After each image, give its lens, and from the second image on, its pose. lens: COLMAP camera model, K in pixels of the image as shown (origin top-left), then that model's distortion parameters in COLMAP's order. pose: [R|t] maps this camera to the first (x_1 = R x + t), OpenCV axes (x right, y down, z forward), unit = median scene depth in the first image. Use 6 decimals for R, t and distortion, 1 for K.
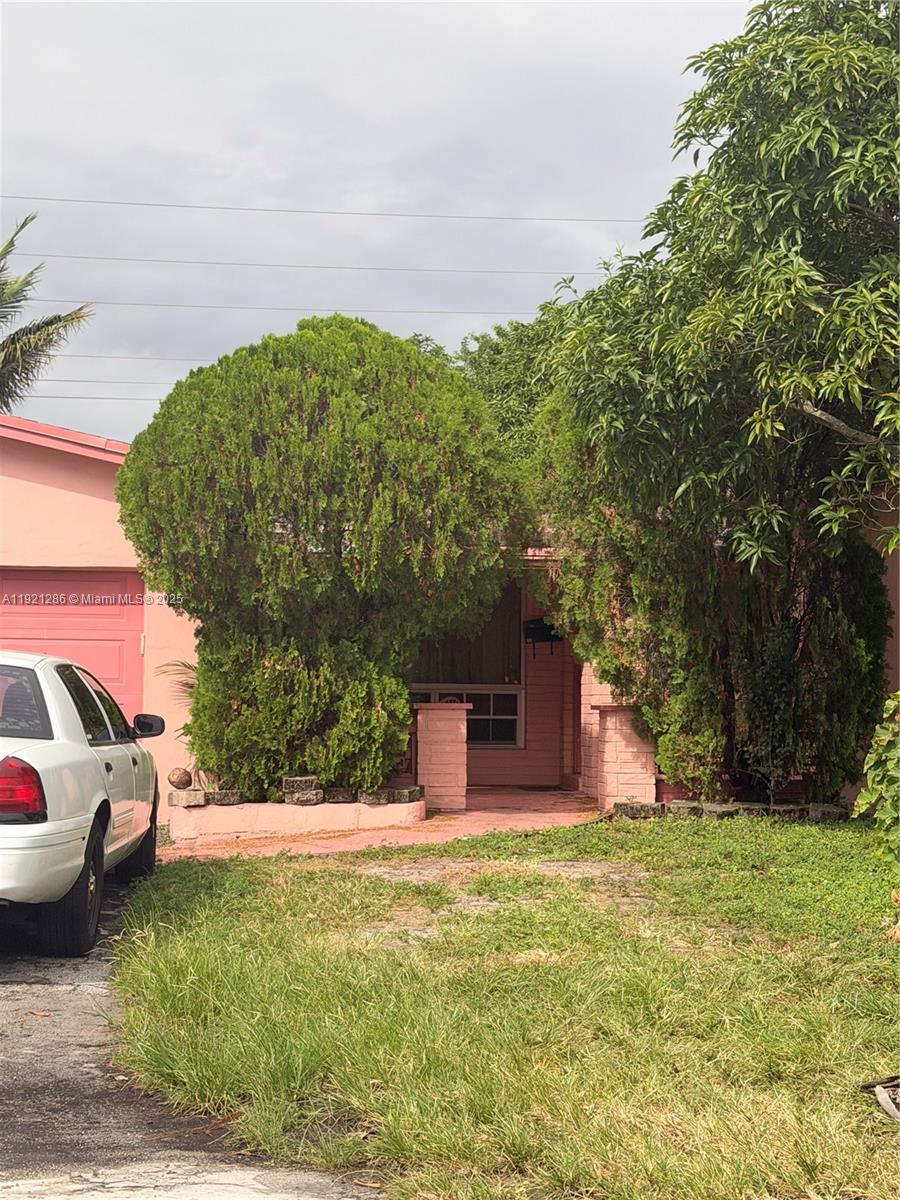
lens RADIAL K [[2009.2, 0, 476.8], [0, 2009.2, 608.8], [0, 0, 1]] dist [0.146376, 0.000000]
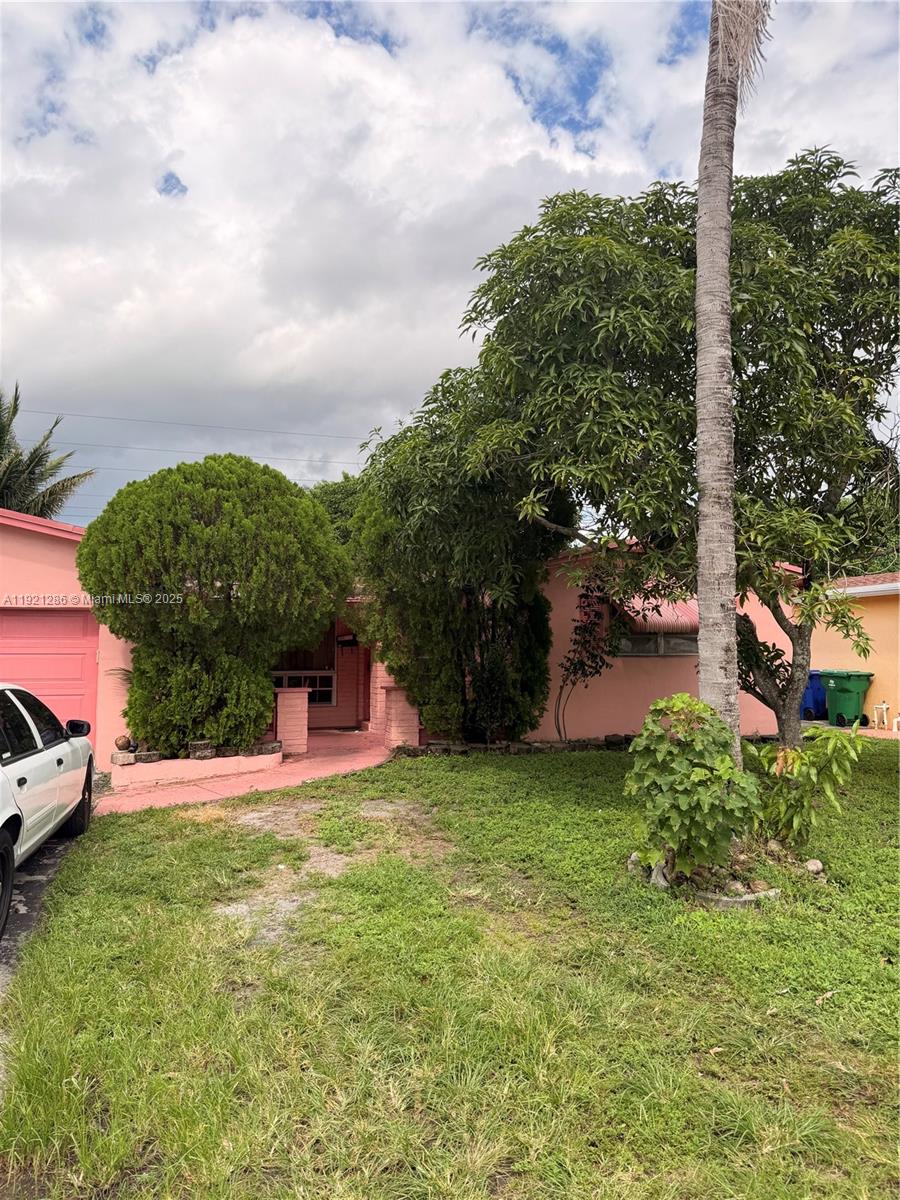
lens RADIAL K [[820.0, 0, 466.0], [0, 820.0, 587.9], [0, 0, 1]] dist [0.040719, -0.027976]
pose [[0.978528, 0.001172, 0.206109, -0.018665], [0.006449, 0.999320, -0.036304, -0.012247], [-0.206011, 0.036854, 0.977855, 0.337696]]
